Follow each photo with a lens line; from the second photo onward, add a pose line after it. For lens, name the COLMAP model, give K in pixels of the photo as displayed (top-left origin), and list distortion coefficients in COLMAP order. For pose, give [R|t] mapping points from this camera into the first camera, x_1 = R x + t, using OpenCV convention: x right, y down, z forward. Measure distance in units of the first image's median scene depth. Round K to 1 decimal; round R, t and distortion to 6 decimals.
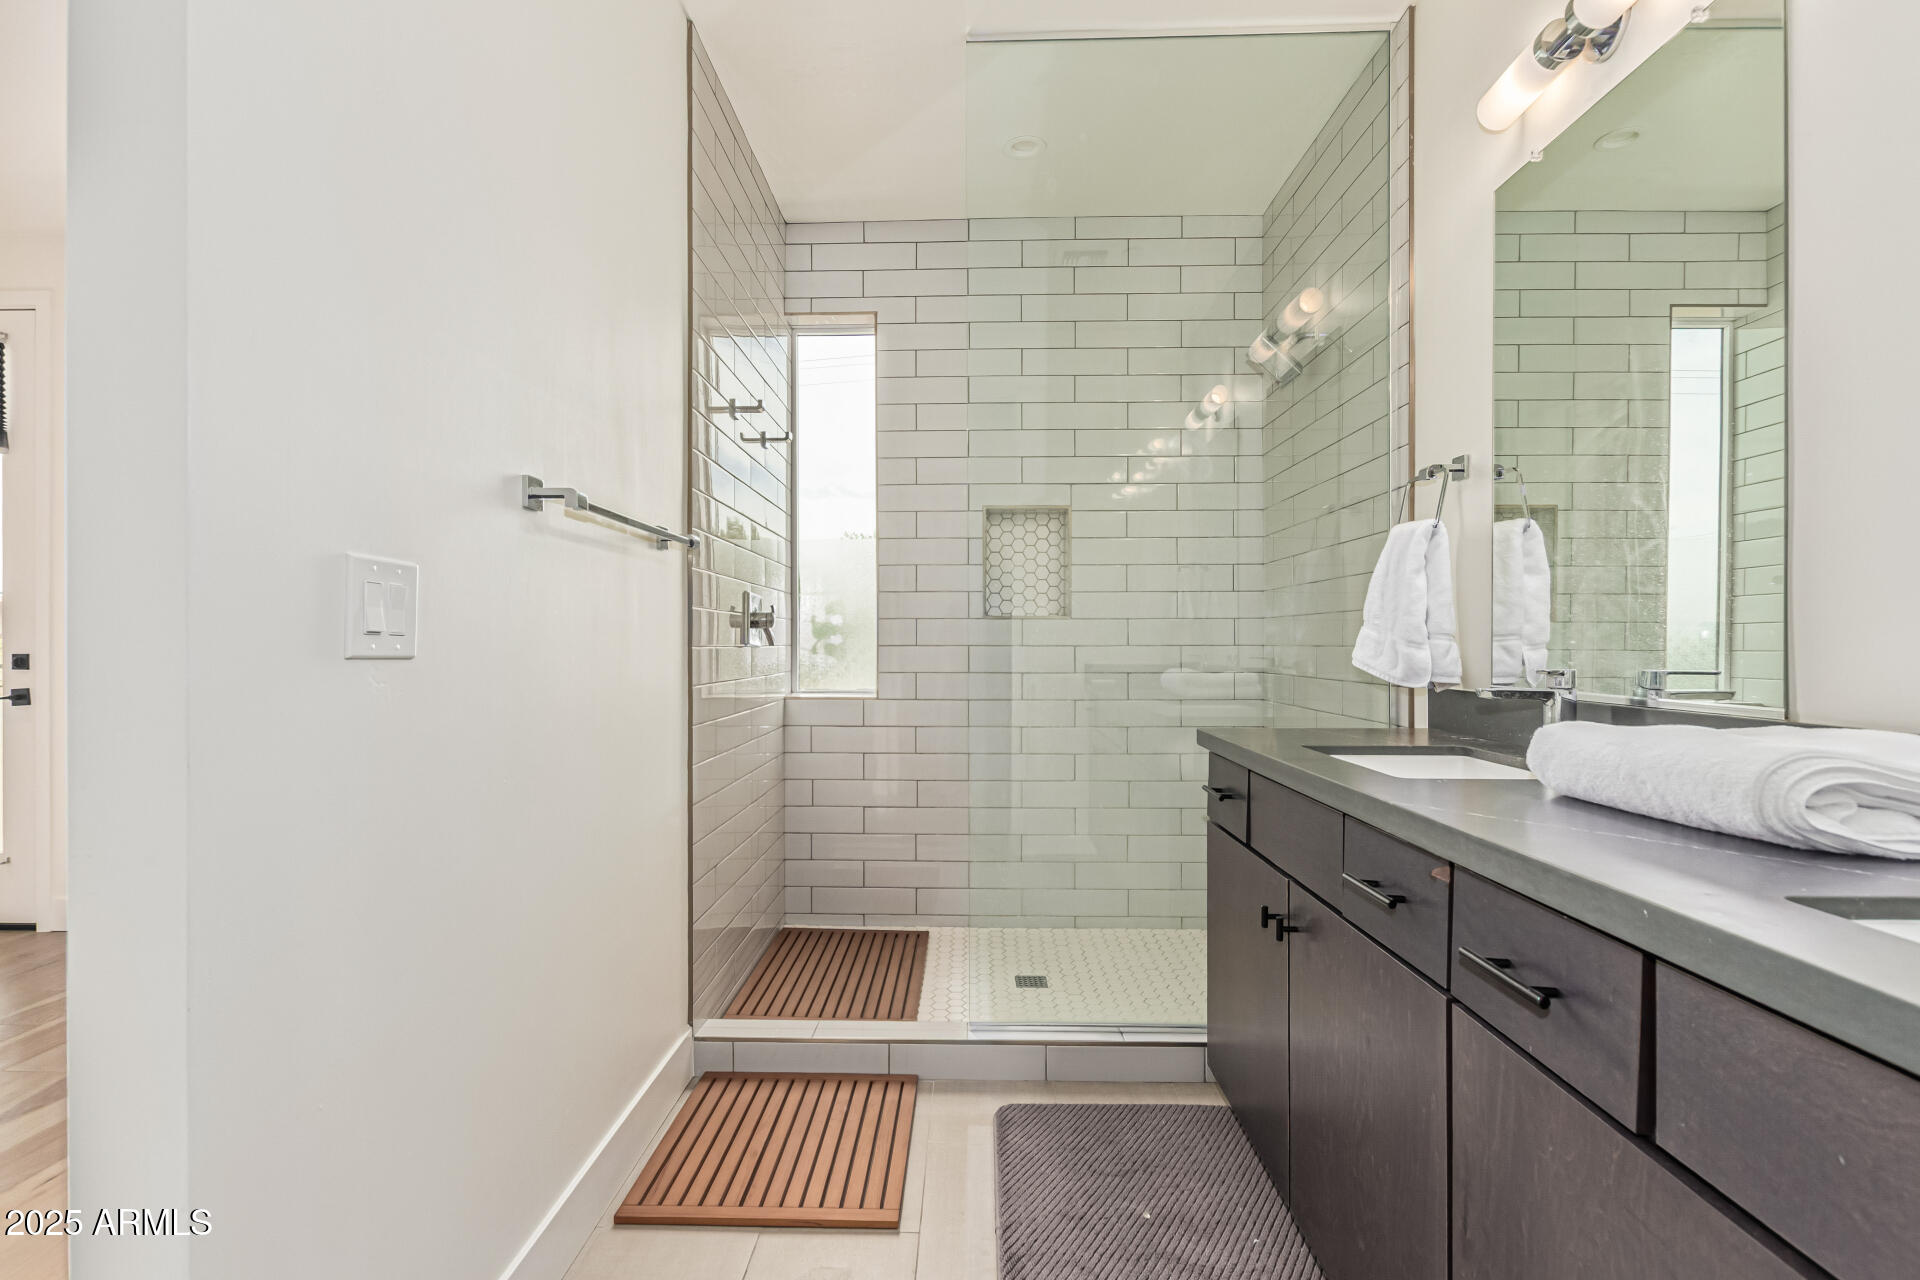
lens RADIAL K [[889.3, 0, 954.2], [0, 889.3, 634.0], [0, 0, 1]] dist [0.009478, -0.000055]
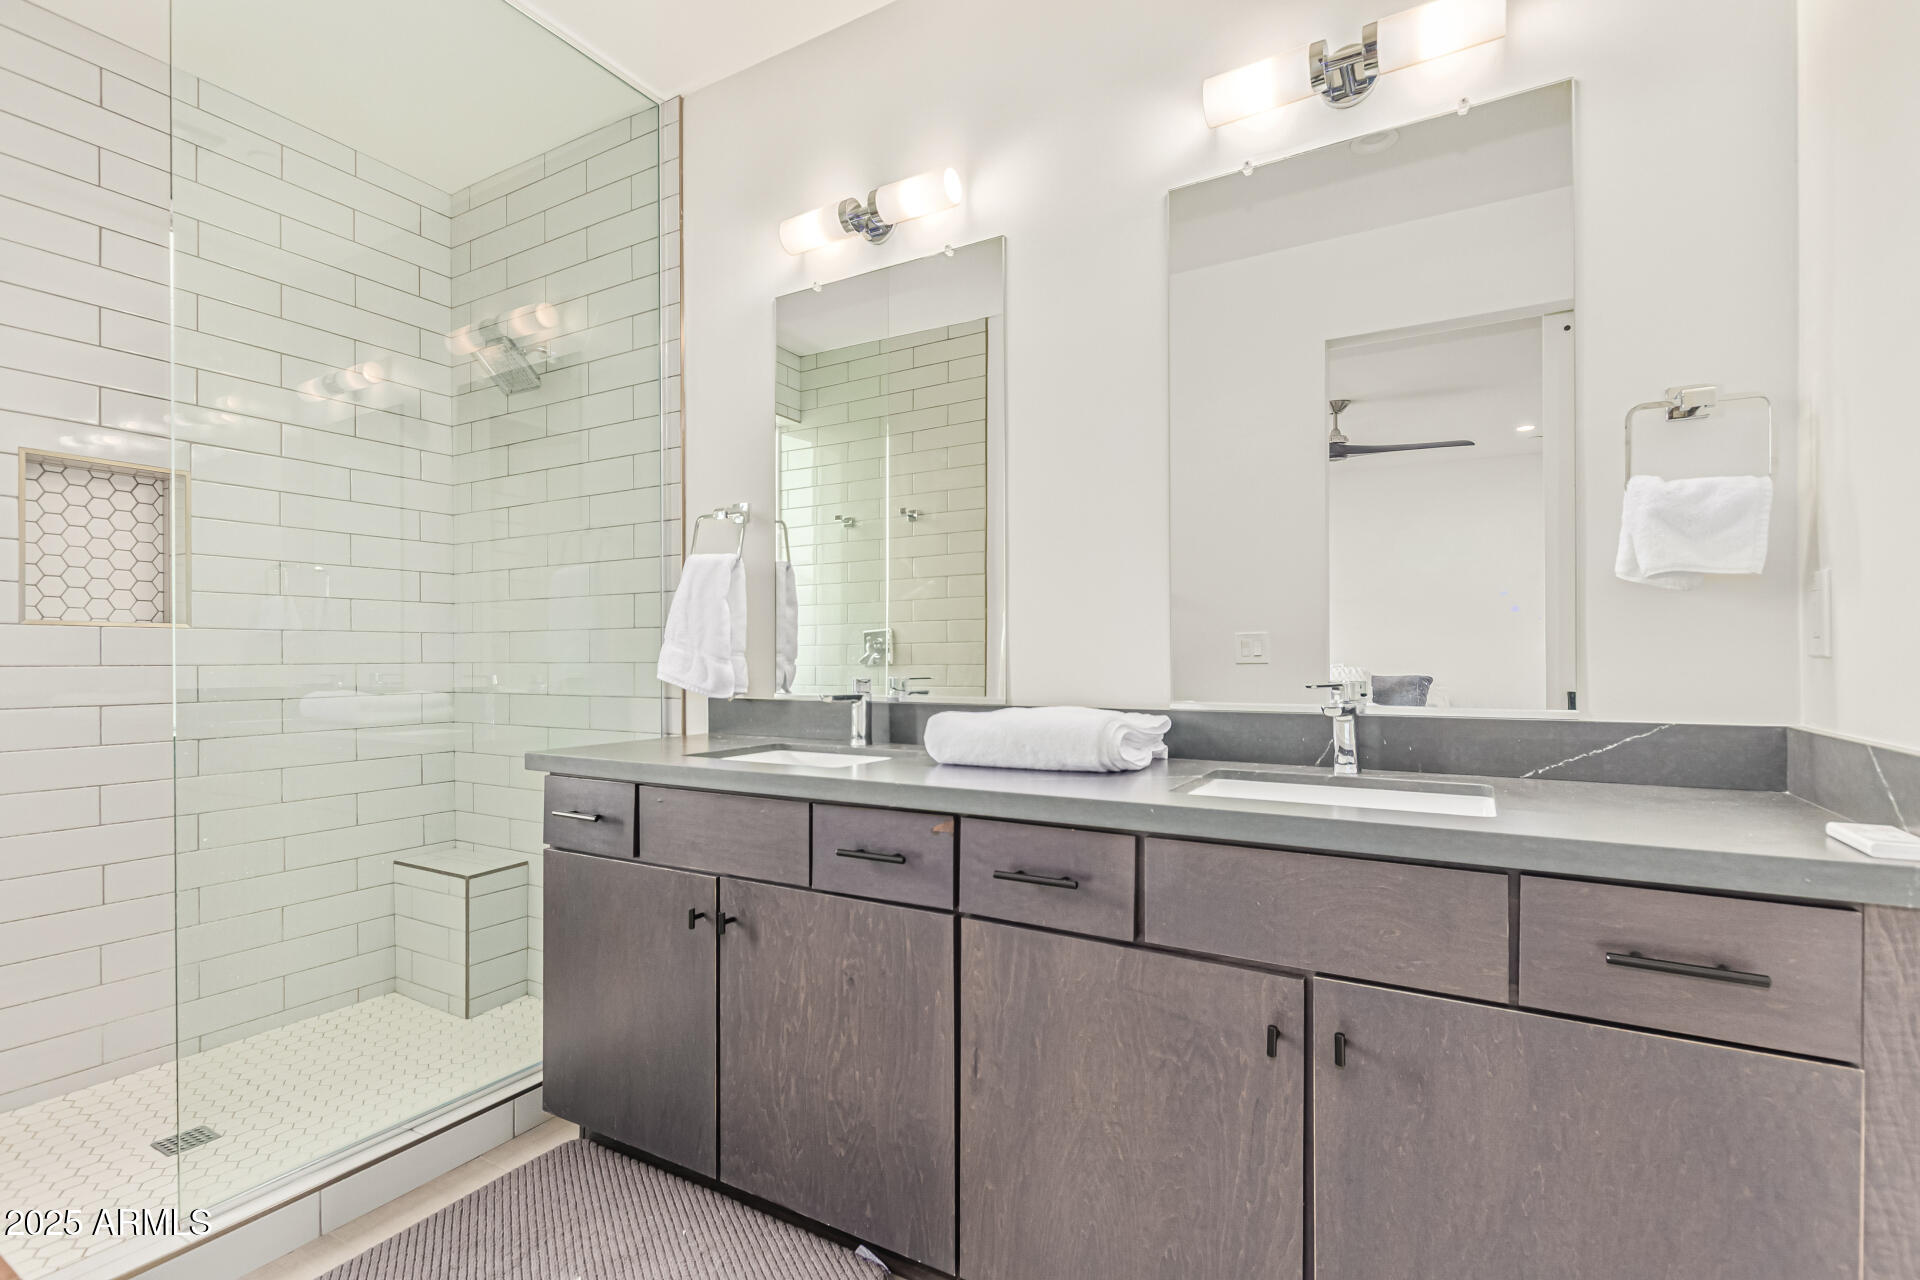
lens RADIAL K [[879.7, 0, 952.6], [0, 879.7, 644.6], [0, 0, 1]] dist [0.015161, -0.007247]
pose [[0.483021, 0.010765, 0.875543, -0.297033], [-0.005002, 0.999942, -0.009535, 0.000540], [-0.875595, 0.000226, 0.483047, 0.158326]]
